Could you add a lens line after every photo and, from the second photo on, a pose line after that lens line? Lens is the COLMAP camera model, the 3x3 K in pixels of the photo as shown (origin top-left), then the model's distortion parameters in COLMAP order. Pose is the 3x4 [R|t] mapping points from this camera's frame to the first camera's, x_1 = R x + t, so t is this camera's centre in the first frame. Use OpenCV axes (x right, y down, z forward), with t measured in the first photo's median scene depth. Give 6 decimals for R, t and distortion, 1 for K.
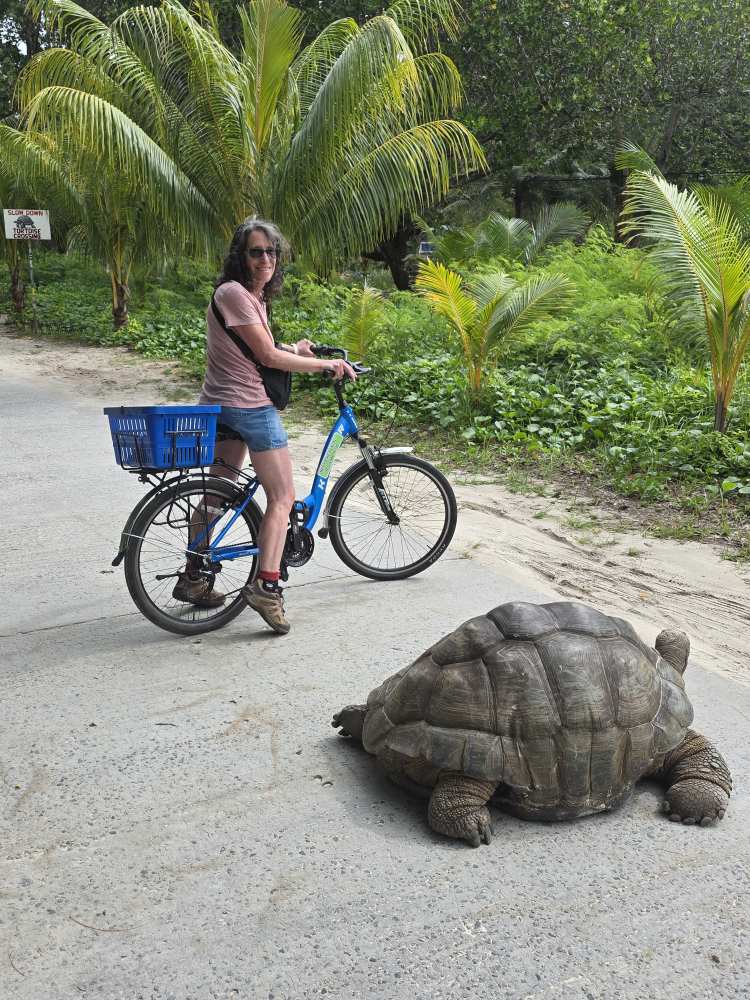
lens RADIAL K [[953.2, 0, 374.2], [0, 953.2, 504.1], [0, 0, 1]] dist [0.108719, 0.000000]
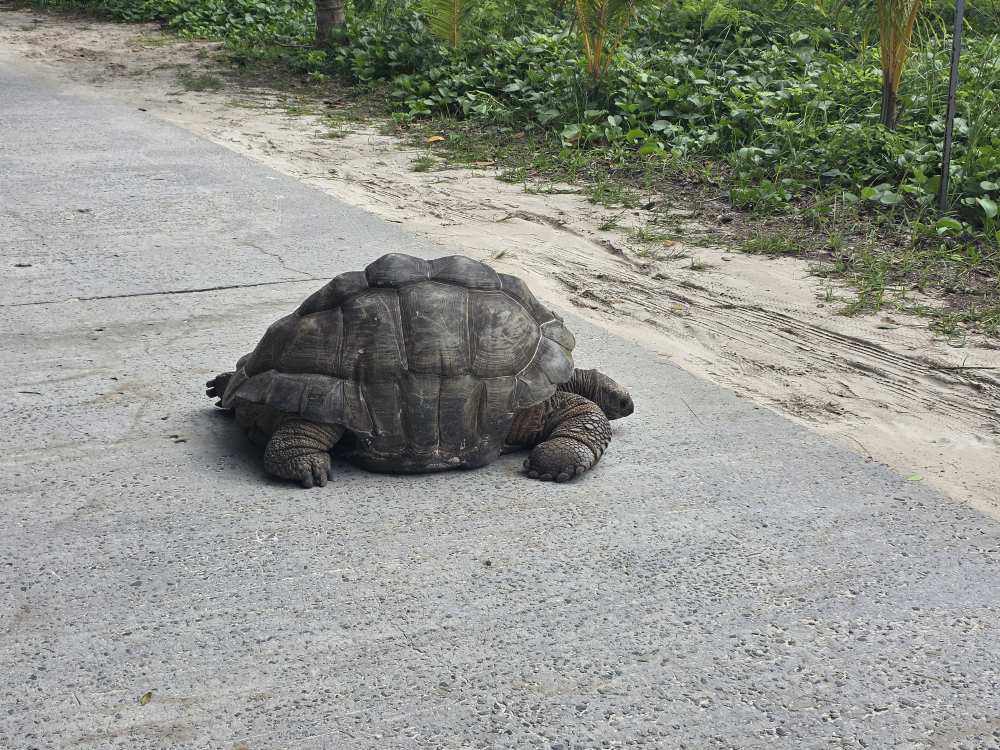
lens RADIAL K [[1553.0, 0, 500.6], [0, 1553.0, 373.3], [0, 0, 1]] dist [0.127525, 0.000000]
pose [[0.996096, 0.027460, -0.083899, 0.215552], [-0.024142, 0.998896, 0.040309, 0.088801], [0.084913, -0.038126, 0.995659, -0.263738]]
